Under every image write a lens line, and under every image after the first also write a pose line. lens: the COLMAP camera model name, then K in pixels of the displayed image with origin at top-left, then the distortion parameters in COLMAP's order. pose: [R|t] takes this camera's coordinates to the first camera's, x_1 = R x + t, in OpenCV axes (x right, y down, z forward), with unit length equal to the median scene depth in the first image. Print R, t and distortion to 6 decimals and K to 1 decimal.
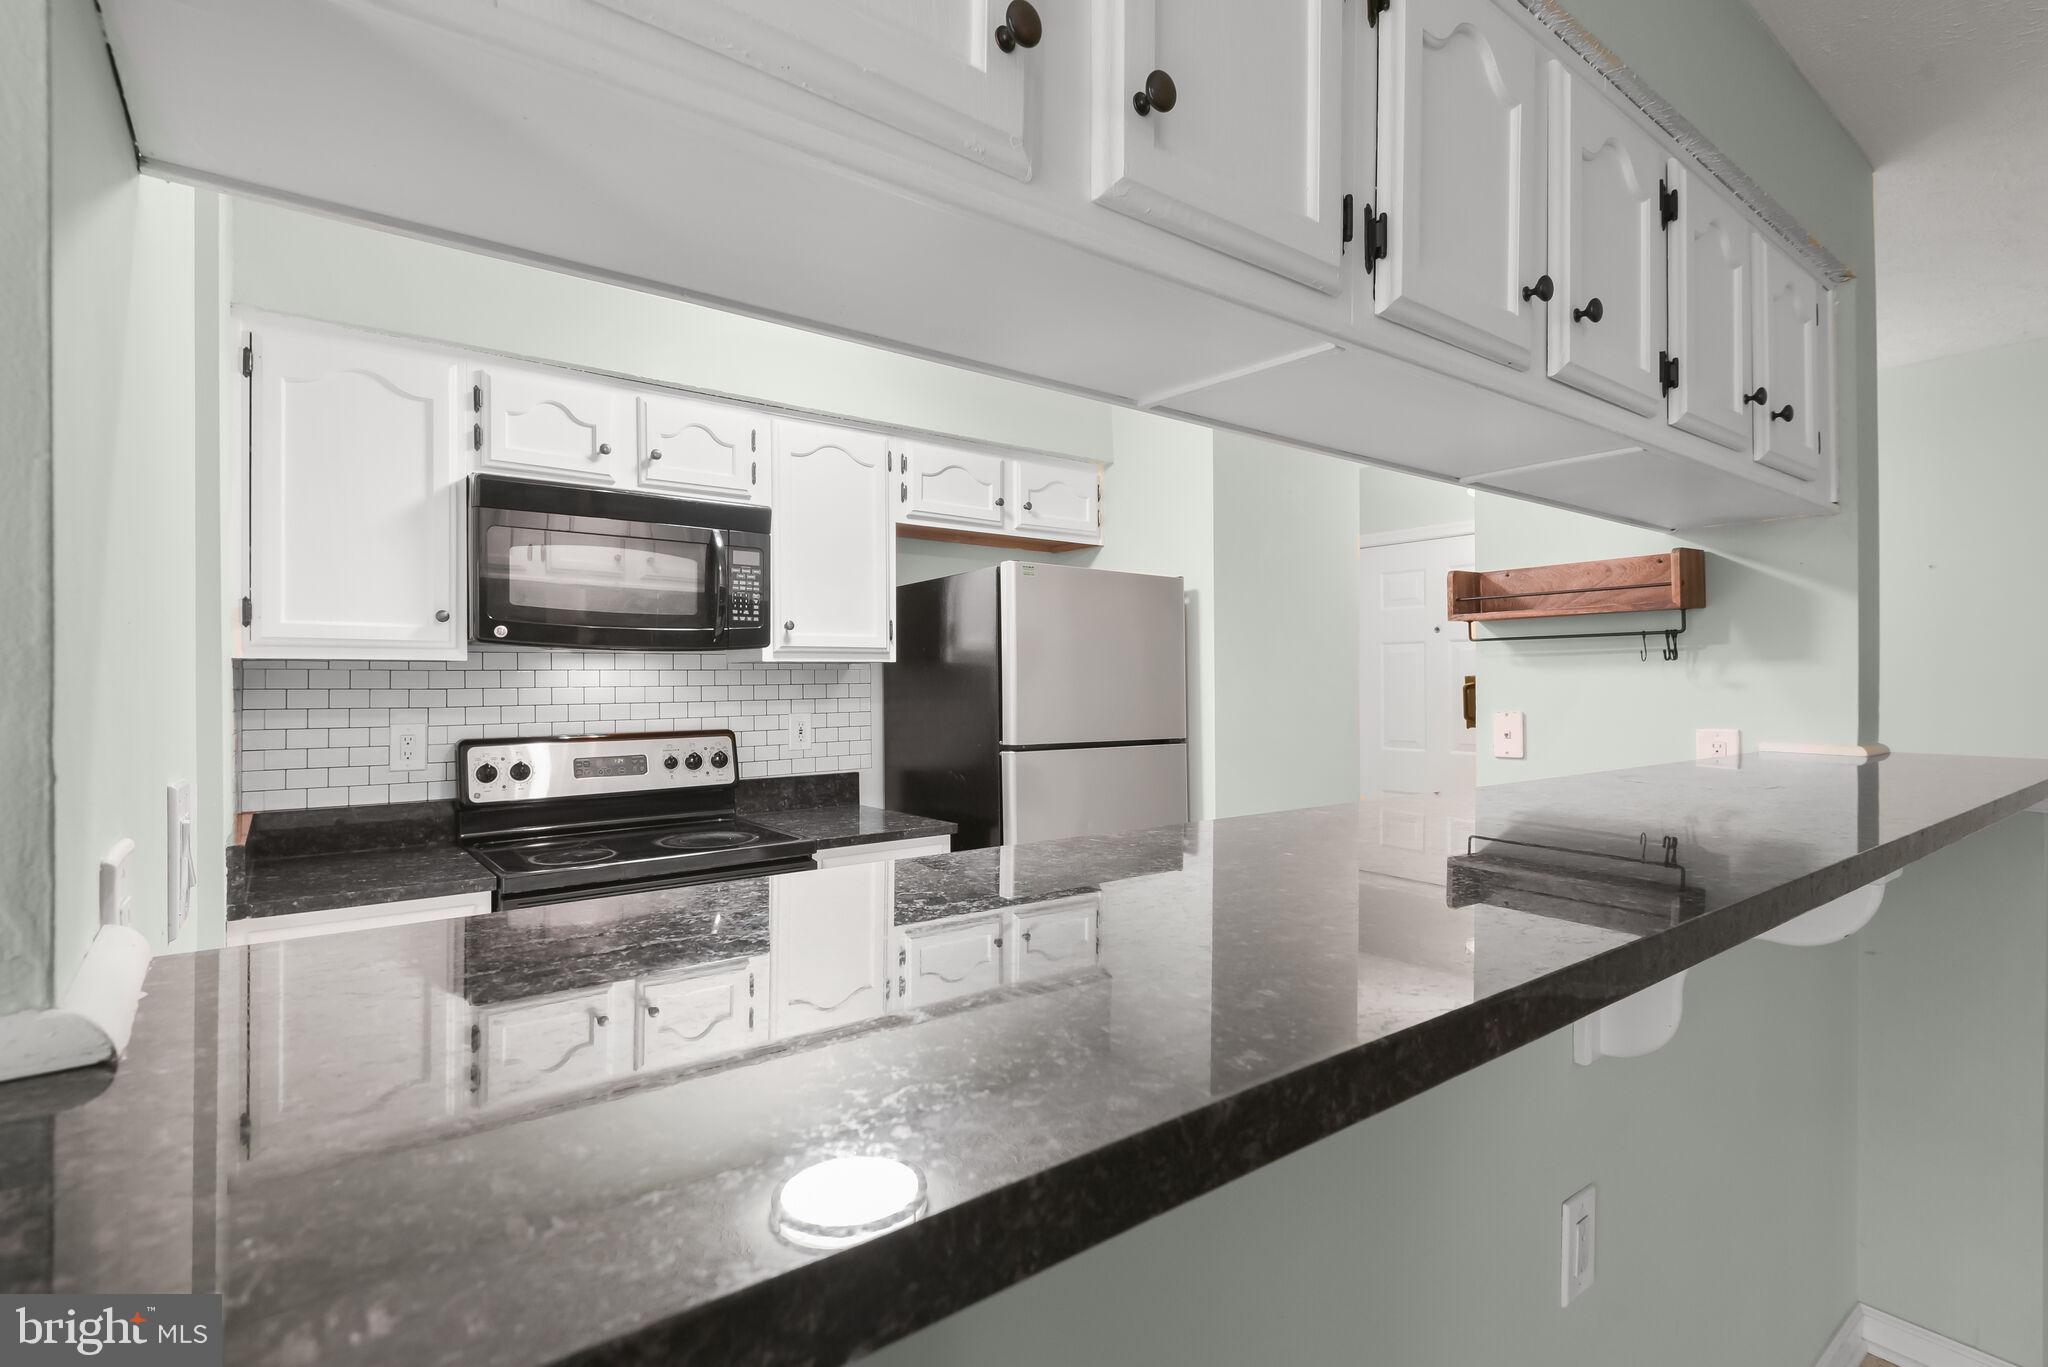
lens RADIAL K [[962.9, 0, 1014.2], [0, 962.9, 676.0], [0, 0, 1]] dist [0.026180, -0.017789]
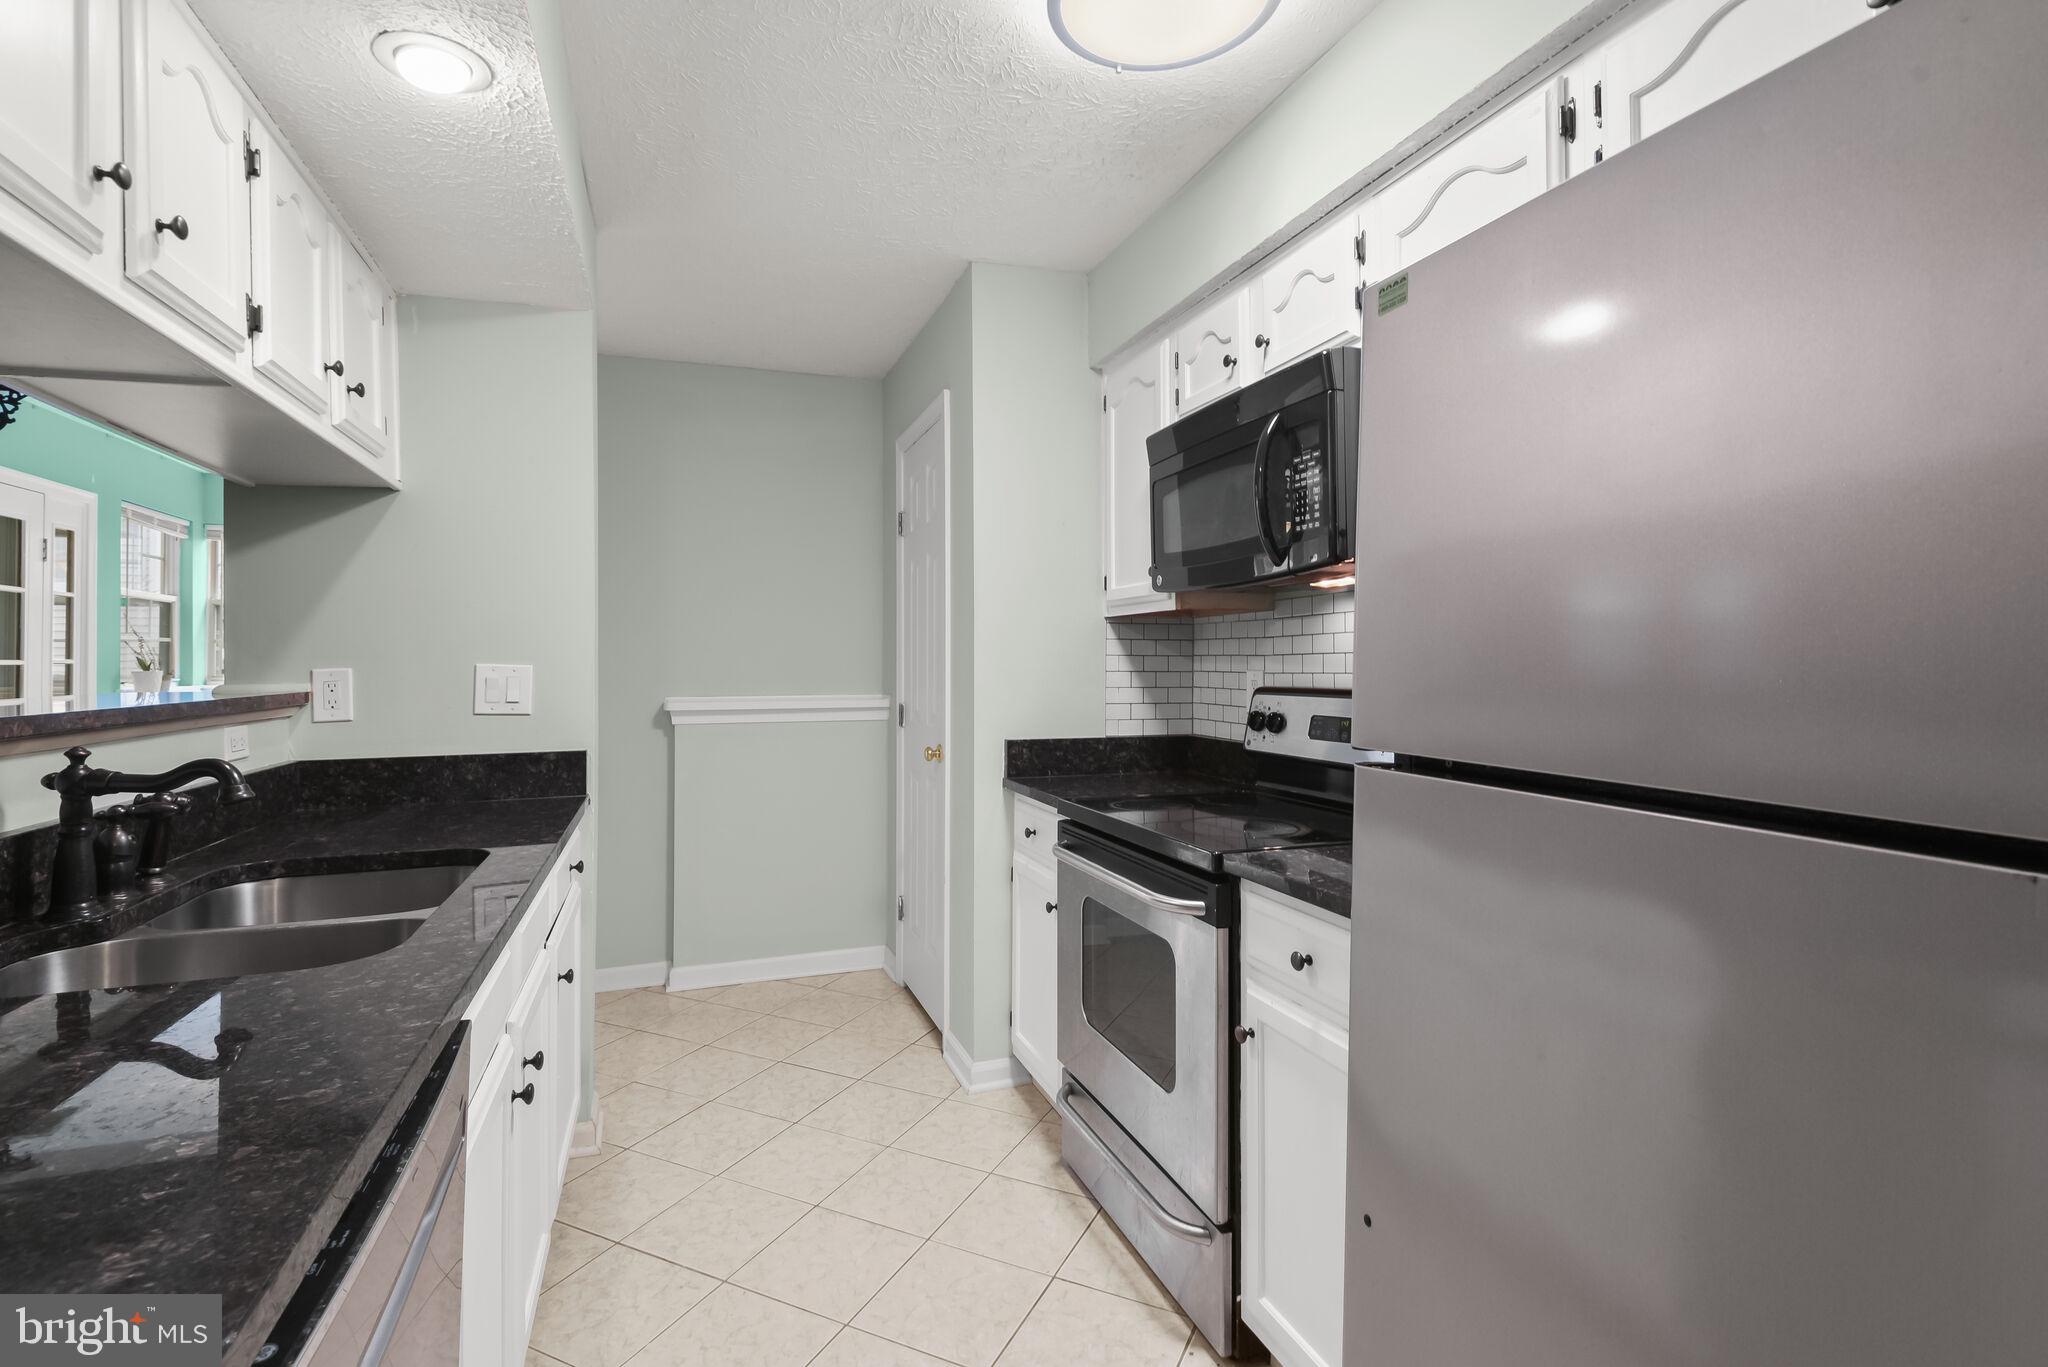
lens RADIAL K [[962.9, 0, 1027.4], [0, 962.9, 662.2], [0, 0, 1]] dist [0.026180, -0.017789]
pose [[-0.301499, 0.004577, -0.953455, 0.450892], [0.008293, 0.999963, 0.002178, 0.035079], [0.953430, -0.007250, -0.301526, 1.044879]]
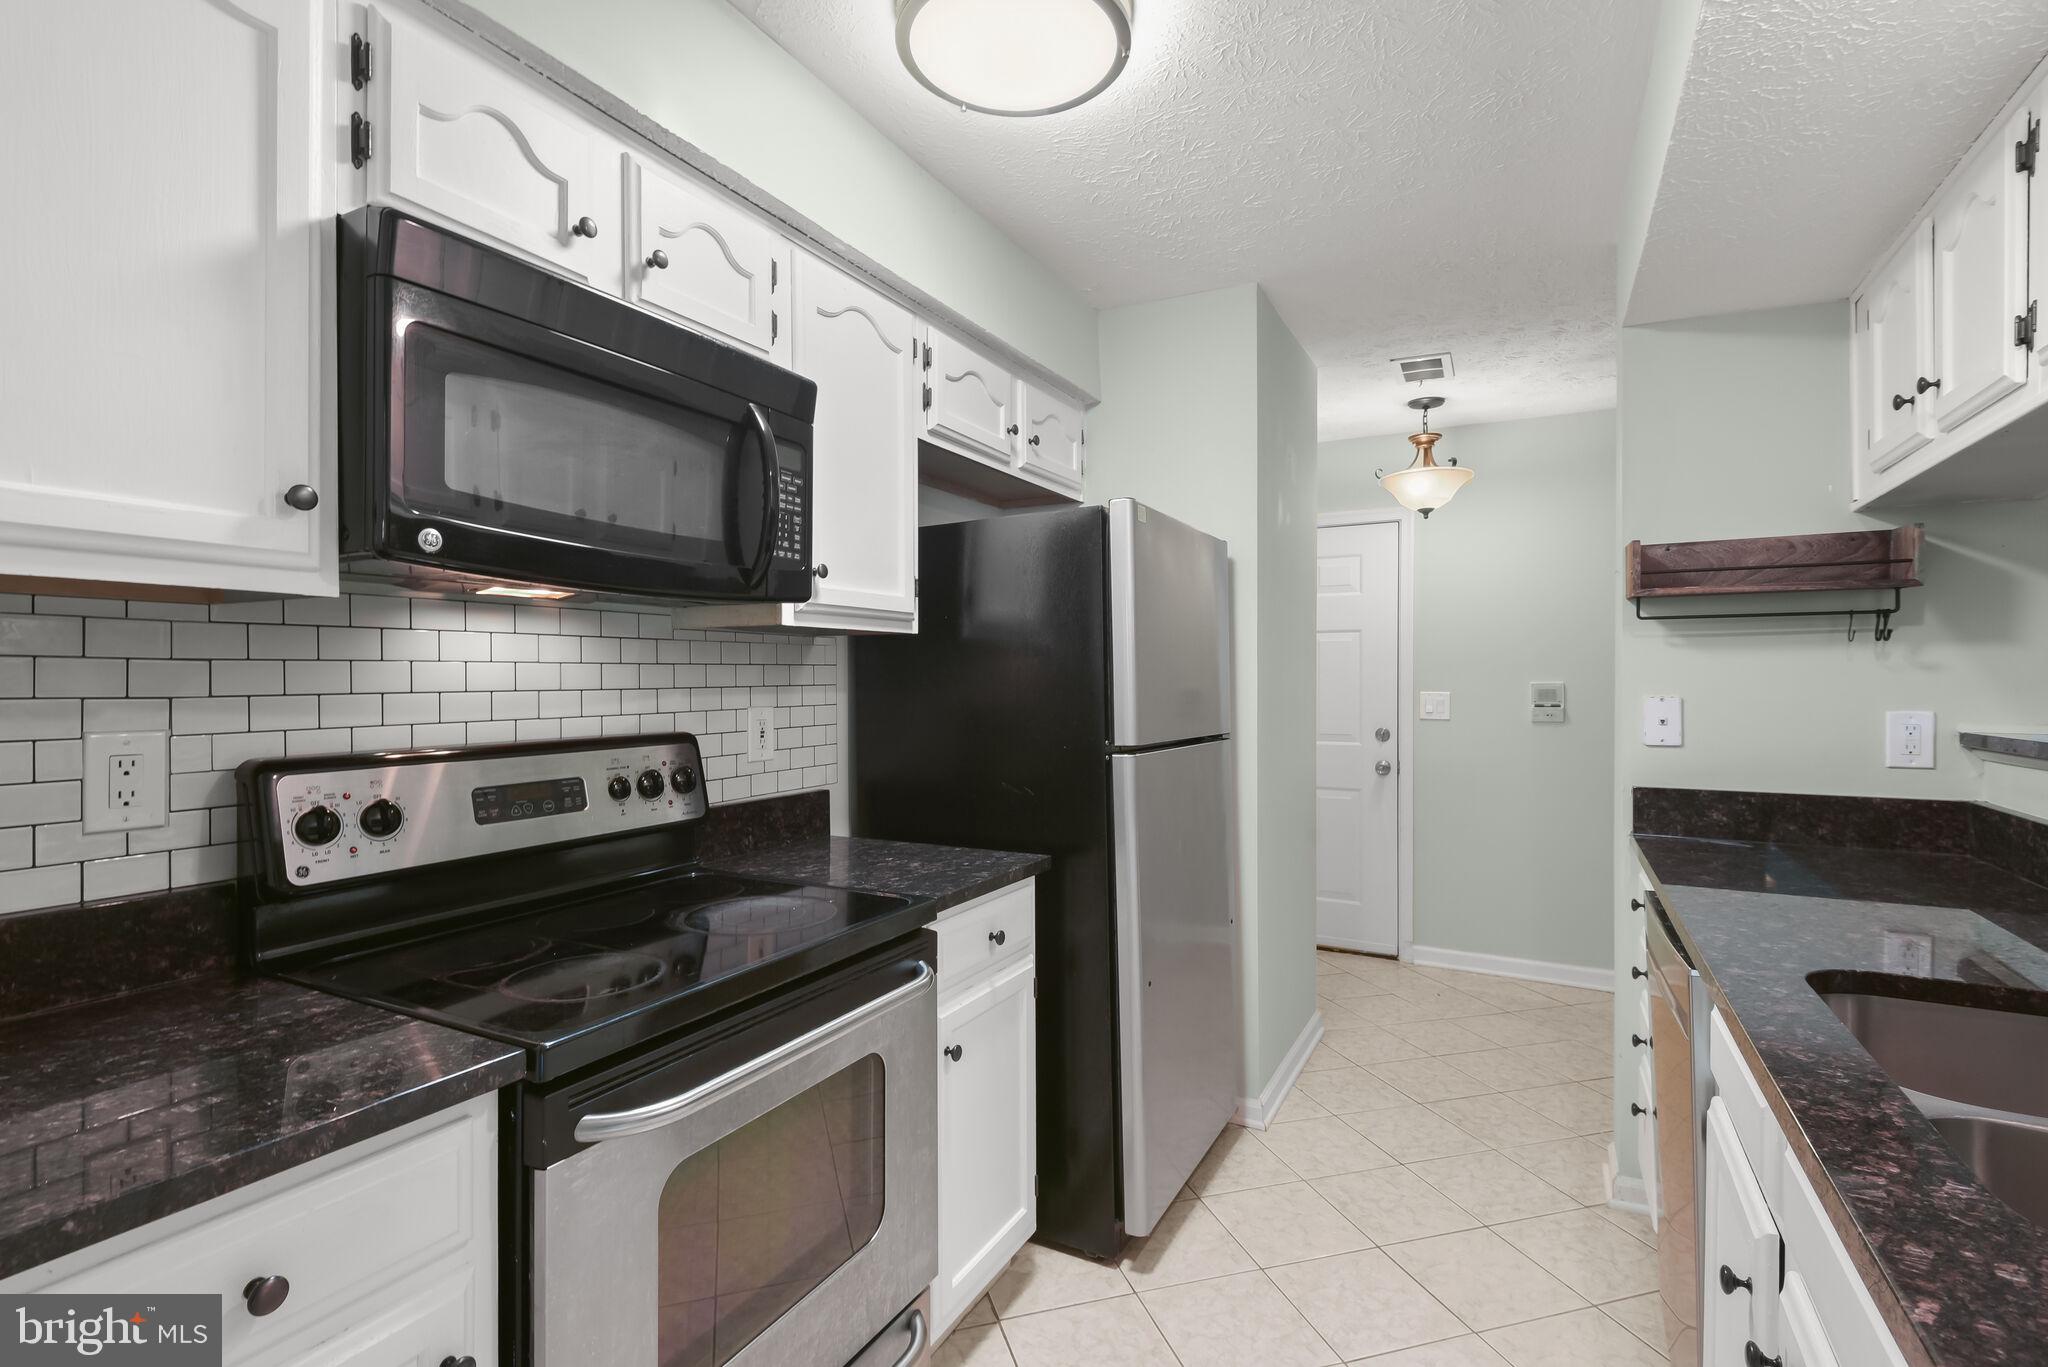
lens RADIAL K [[962.9, 0, 1017.5], [0, 962.9, 681.1], [0, 0, 1]] dist [0.026180, -0.017789]
pose [[0.913186, 0.003164, 0.407531, -0.406245], [-0.005489, 0.999975, 0.004536, 0.019768], [-0.407506, -0.006379, 0.913180, 0.375741]]
